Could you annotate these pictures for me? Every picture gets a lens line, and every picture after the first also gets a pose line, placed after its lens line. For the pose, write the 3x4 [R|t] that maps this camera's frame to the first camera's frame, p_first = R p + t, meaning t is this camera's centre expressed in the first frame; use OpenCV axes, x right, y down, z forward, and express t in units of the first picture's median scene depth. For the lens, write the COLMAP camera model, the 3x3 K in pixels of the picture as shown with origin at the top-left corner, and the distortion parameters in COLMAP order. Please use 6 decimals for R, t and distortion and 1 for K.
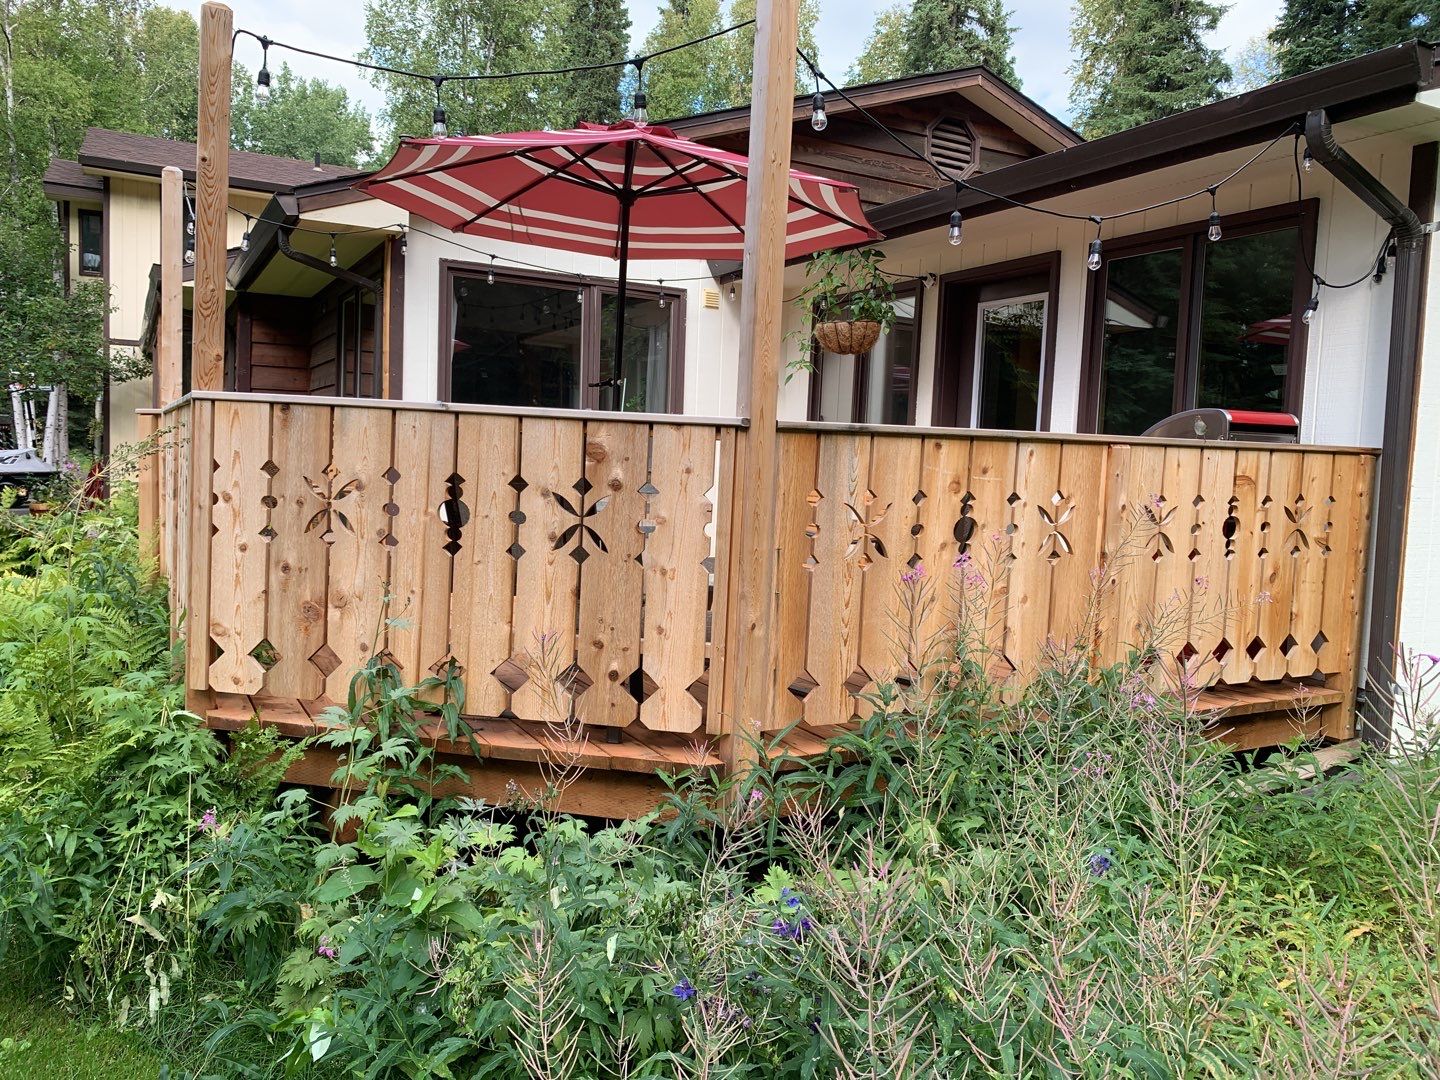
lens RADIAL K [[1134.1, 0, 721.6], [0, 1134.1, 534.9], [0, 0, 1]] dist [0.013296, 0.003222]
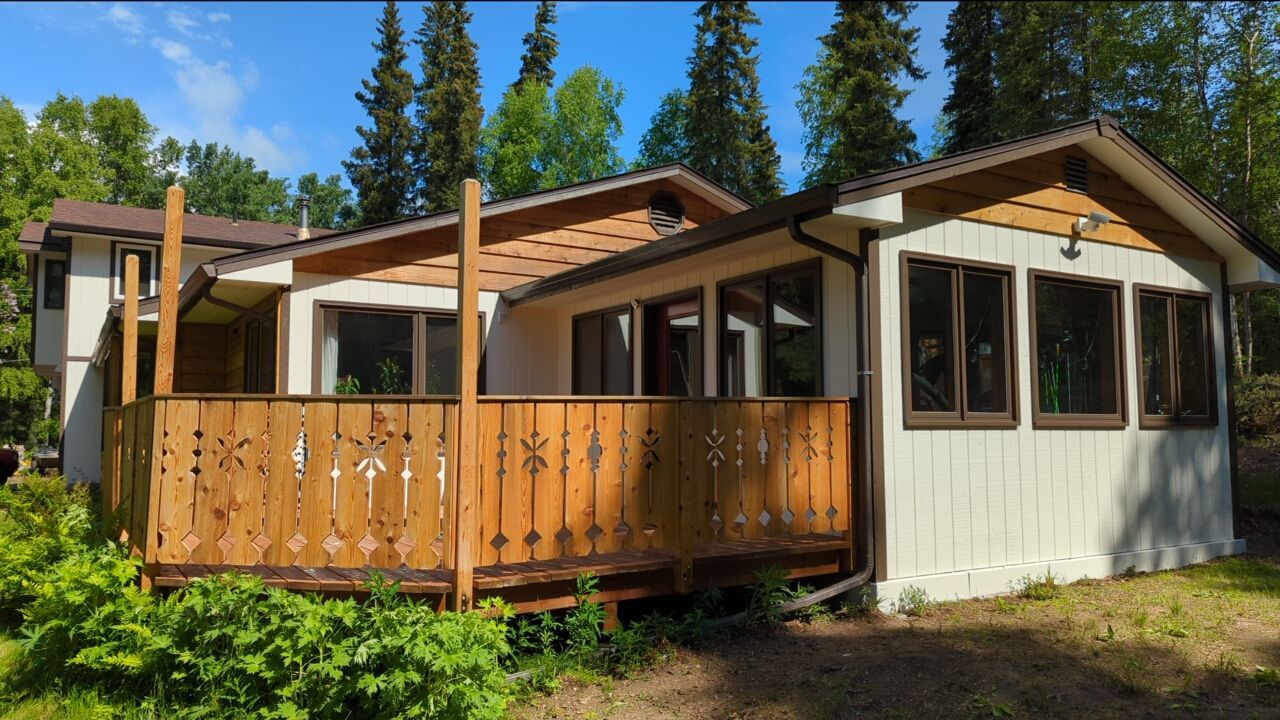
lens RADIAL K [[910.4, 0, 643.8], [0, 910.4, 363.8], [0, 0, 1]] dist [0.051682, -0.065526]
pose [[0.995849, -0.038615, 0.082421, 0.091765], [0.049643, 0.989428, -0.136262, 0.030633], [-0.076288, 0.139788, 0.987238, -0.241968]]
